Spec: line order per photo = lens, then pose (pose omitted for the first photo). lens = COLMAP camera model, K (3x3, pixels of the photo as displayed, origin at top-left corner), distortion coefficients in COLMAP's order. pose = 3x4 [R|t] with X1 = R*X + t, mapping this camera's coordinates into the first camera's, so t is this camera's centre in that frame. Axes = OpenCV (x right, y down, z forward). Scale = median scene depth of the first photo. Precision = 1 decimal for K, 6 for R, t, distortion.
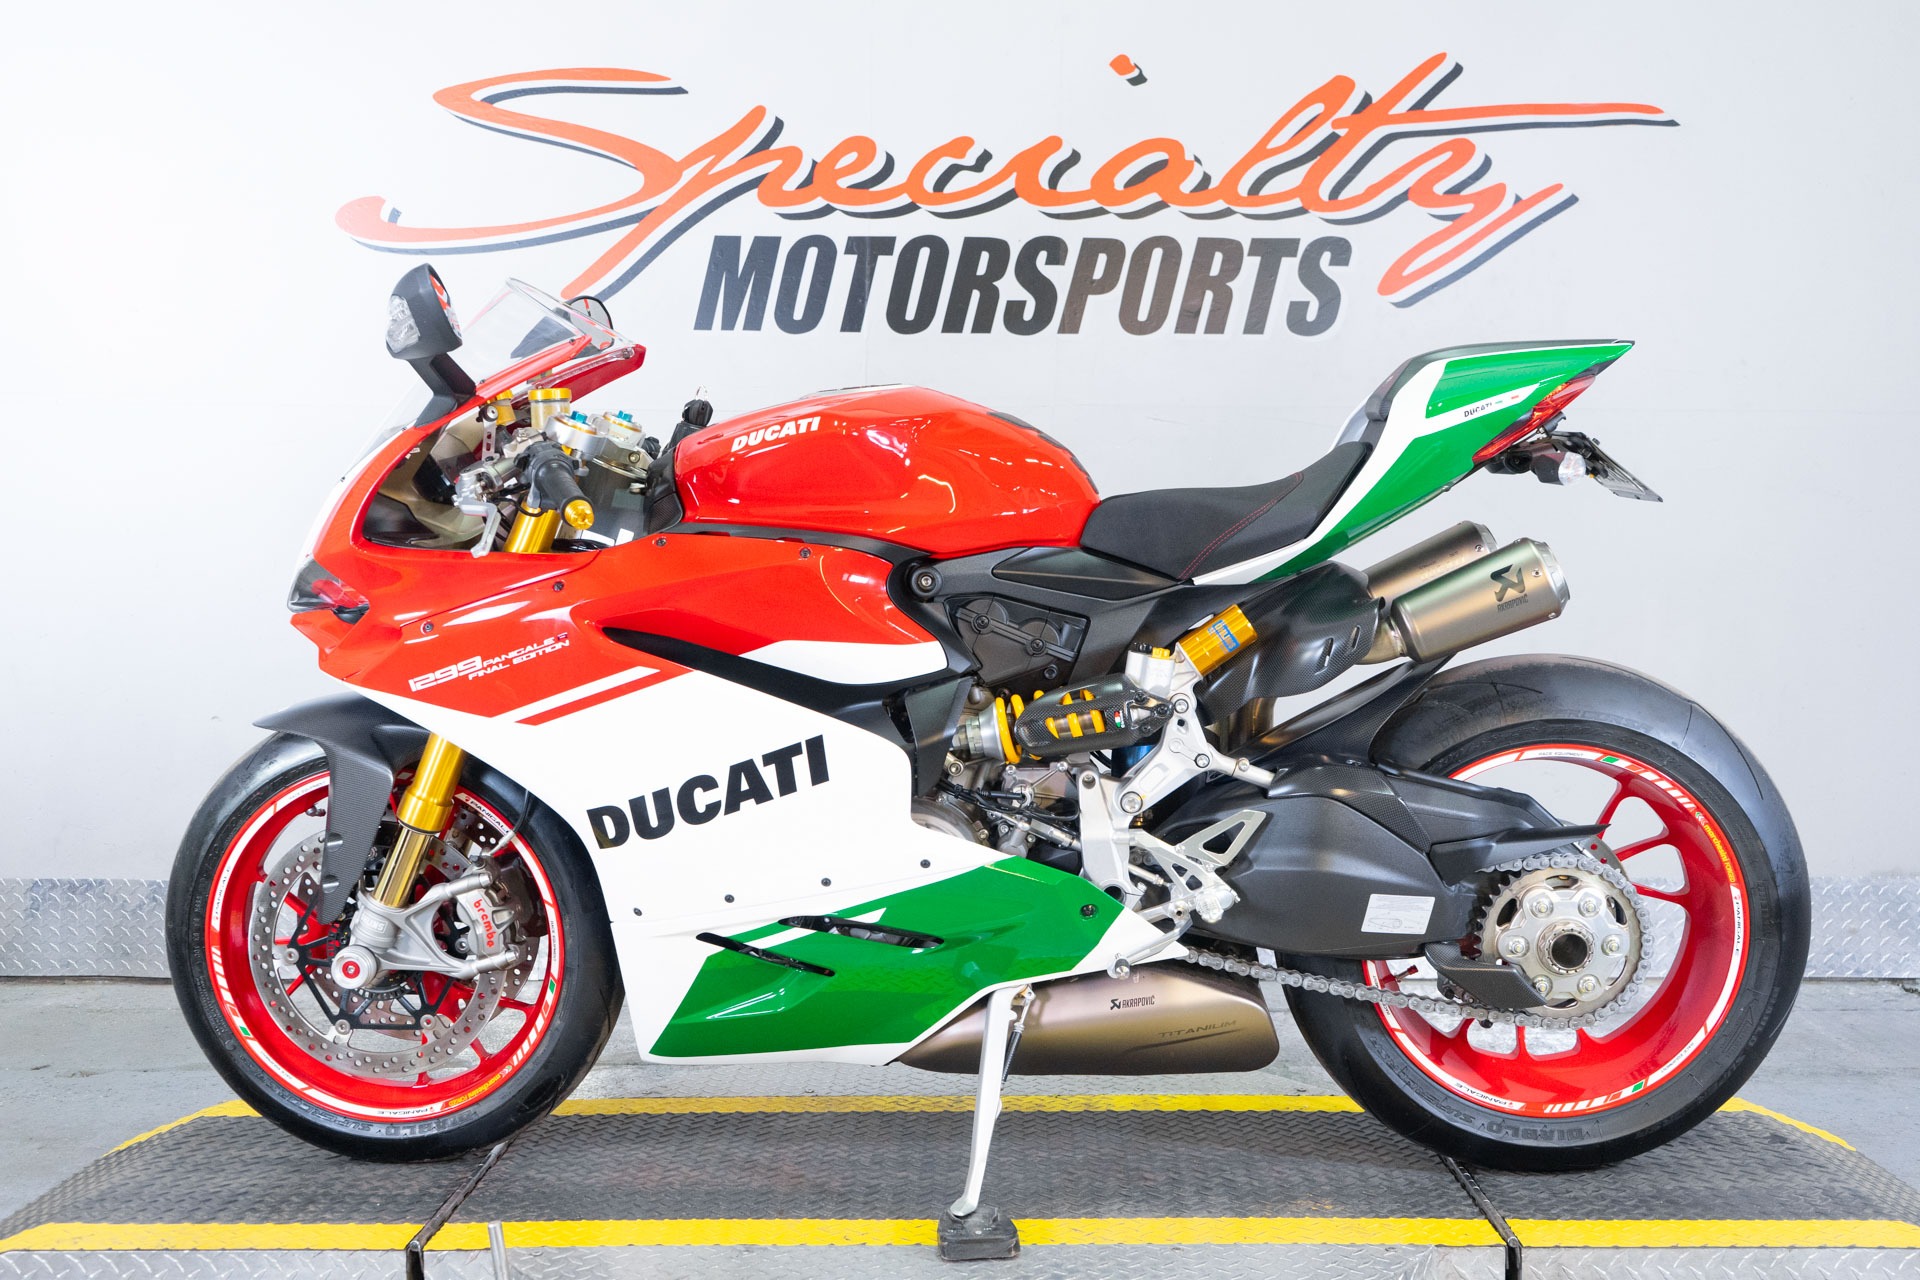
lens RADIAL K [[1966.8, 0, 963.5], [0, 1966.8, 639.2], [0, 0, 1]] dist [0.026200, 0.000000]
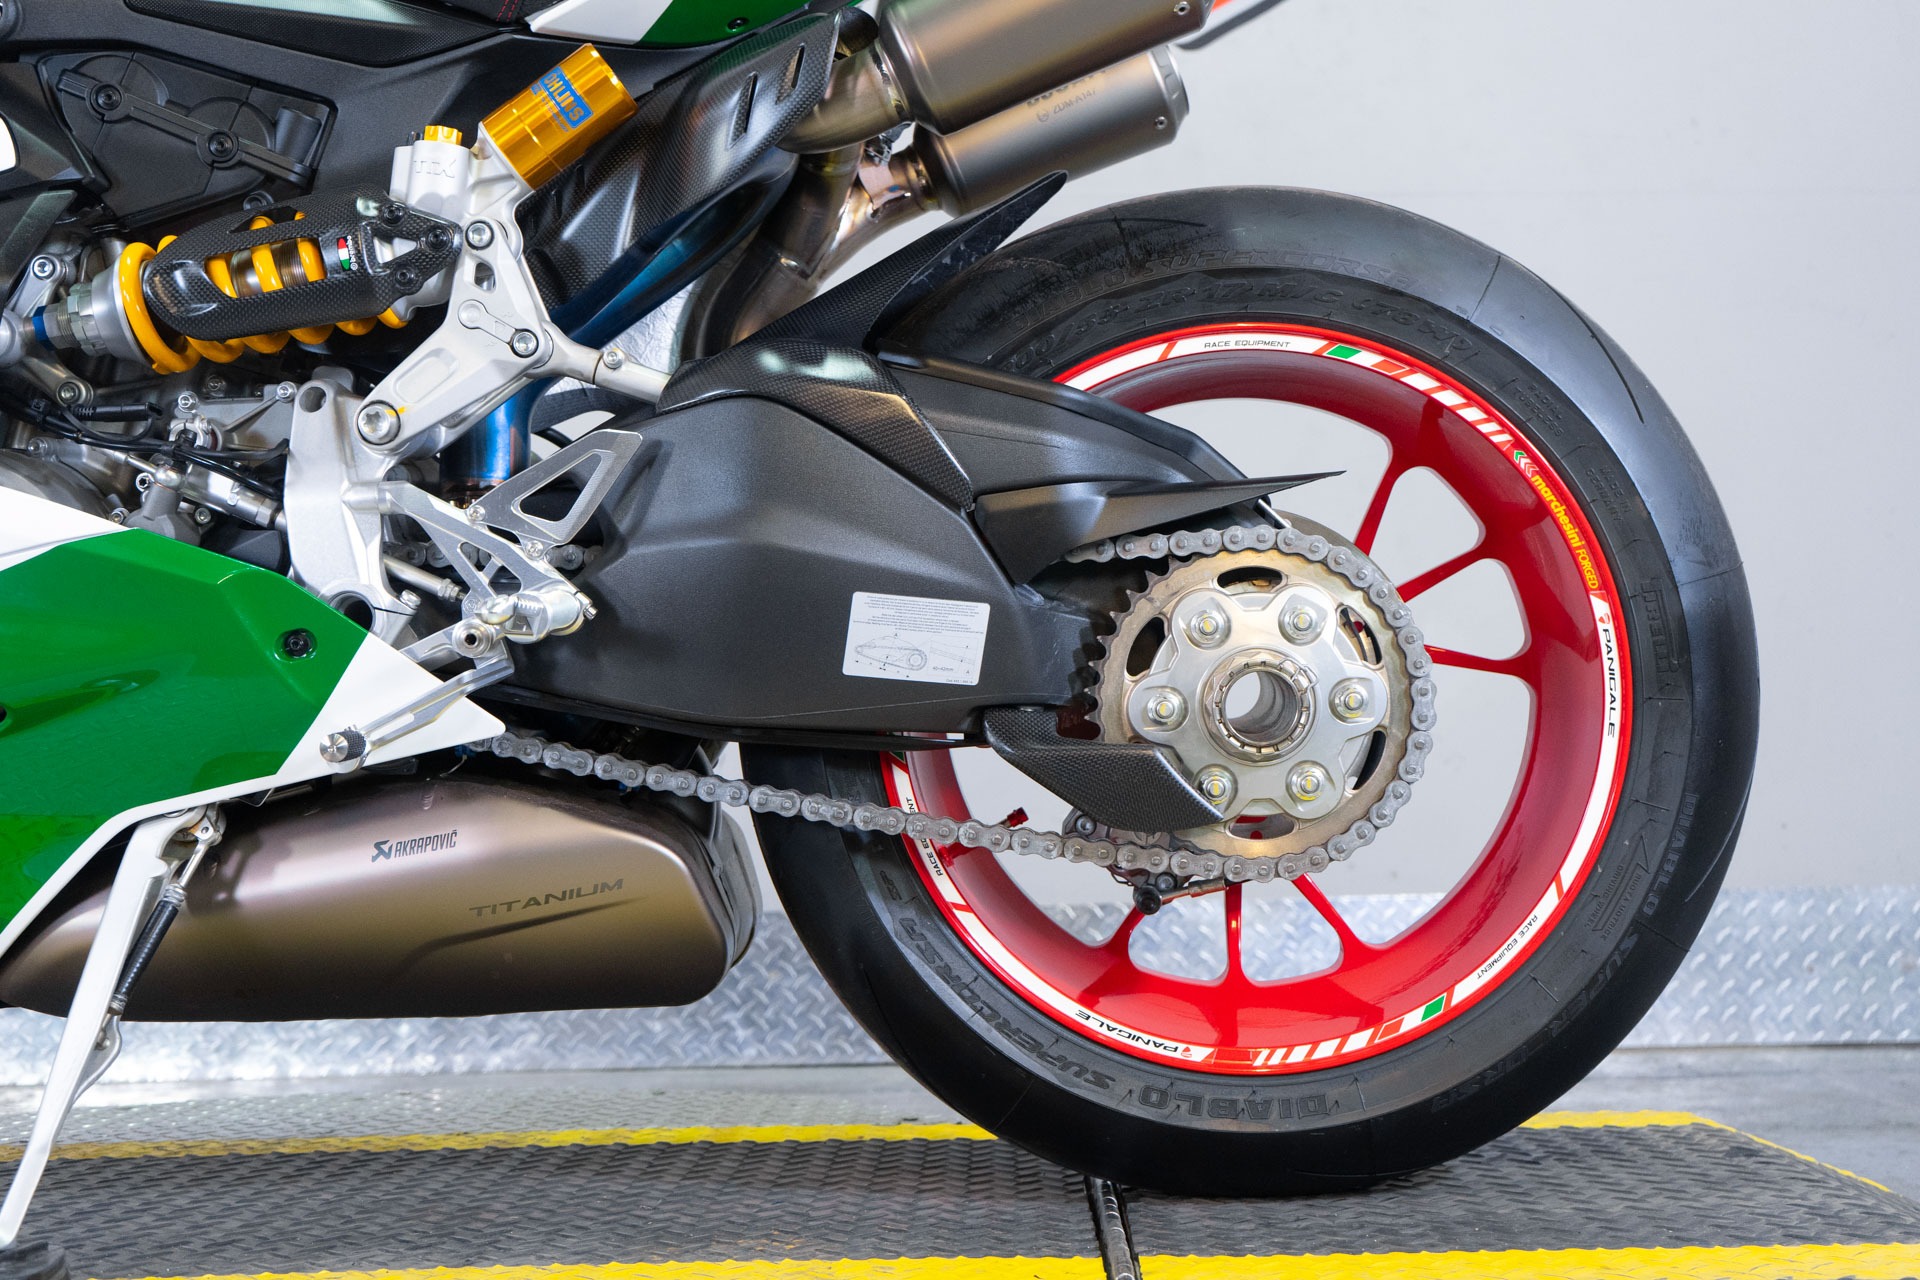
lens RADIAL K [[2212.0, 0, 908.9], [0, 2212.0, 647.2], [0, 0, 1]] dist [0.003389, 0.000000]
pose [[0.999783, -0.018668, -0.009227, 0.169398], [0.017585, 0.994204, -0.106063, 0.152024], [0.011153, 0.105878, 0.994317, 0.336287]]
